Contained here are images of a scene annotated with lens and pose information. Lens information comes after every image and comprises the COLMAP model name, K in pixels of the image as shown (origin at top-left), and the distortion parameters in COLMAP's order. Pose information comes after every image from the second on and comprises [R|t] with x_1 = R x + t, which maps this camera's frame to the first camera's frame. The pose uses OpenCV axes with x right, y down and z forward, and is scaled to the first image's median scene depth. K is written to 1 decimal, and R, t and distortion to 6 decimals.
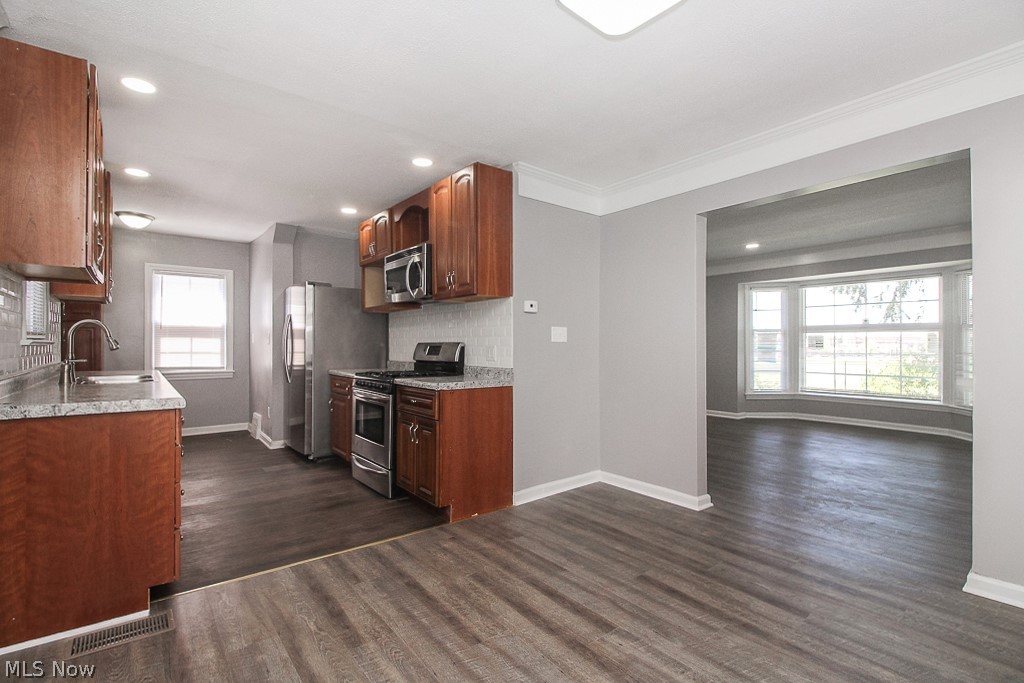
lens RADIAL K [[474.5, 0, 515.0], [0, 474.5, 344.6], [0, 0, 1]] dist [0.013357, -0.004530]
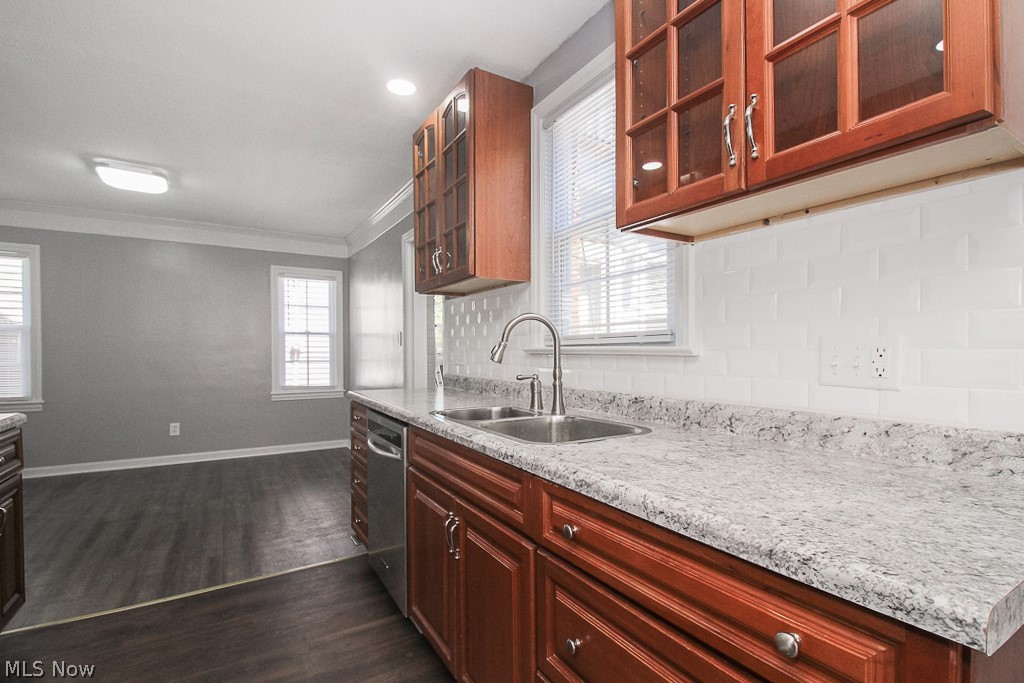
lens RADIAL K [[474.5, 0, 507.3], [0, 474.5, 347.7], [0, 0, 1]] dist [0.013357, -0.004530]
pose [[-0.989680, 0.000035, 0.143293, -0.658148], [-0.000382, 0.999996, -0.002882, -0.006446], [-0.143293, -0.002907, -0.989676, 1.118159]]
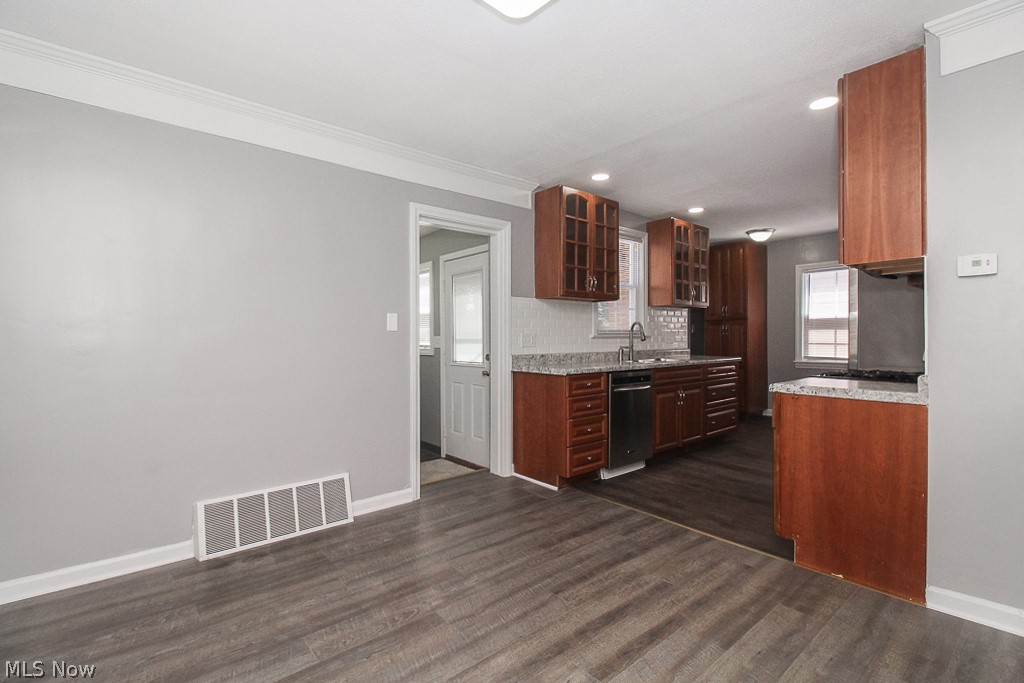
lens RADIAL K [[474.5, 0, 512.3], [0, 474.5, 337.2], [0, 0, 1]] dist [0.013357, -0.004530]
pose [[0.021698, -0.002831, -0.999761, 0.472071], [0.007395, 0.999969, -0.002672, 0.000530], [0.999737, -0.007335, 0.021719, 0.380344]]
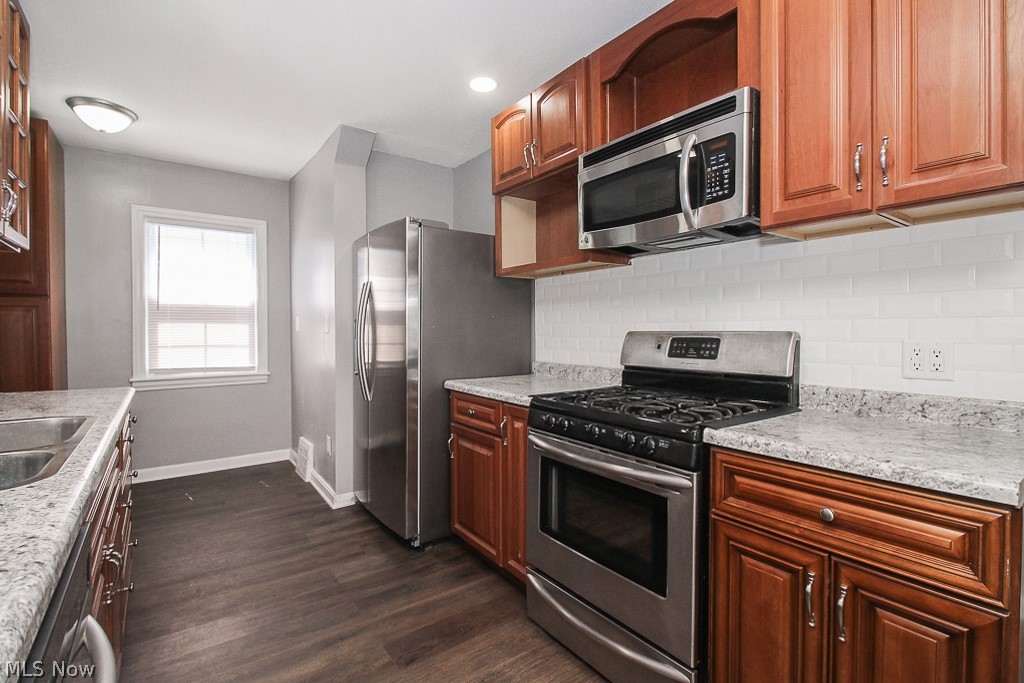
lens RADIAL K [[474.5, 0, 513.7], [0, 474.5, 338.5], [0, 0, 1]] dist [0.013357, -0.004530]
pose [[0.999193, -0.000091, -0.040175, -0.321781], [0.000807, 0.999841, 0.017803, -0.006222], [0.040167, -0.017821, 0.999034, 0.507914]]
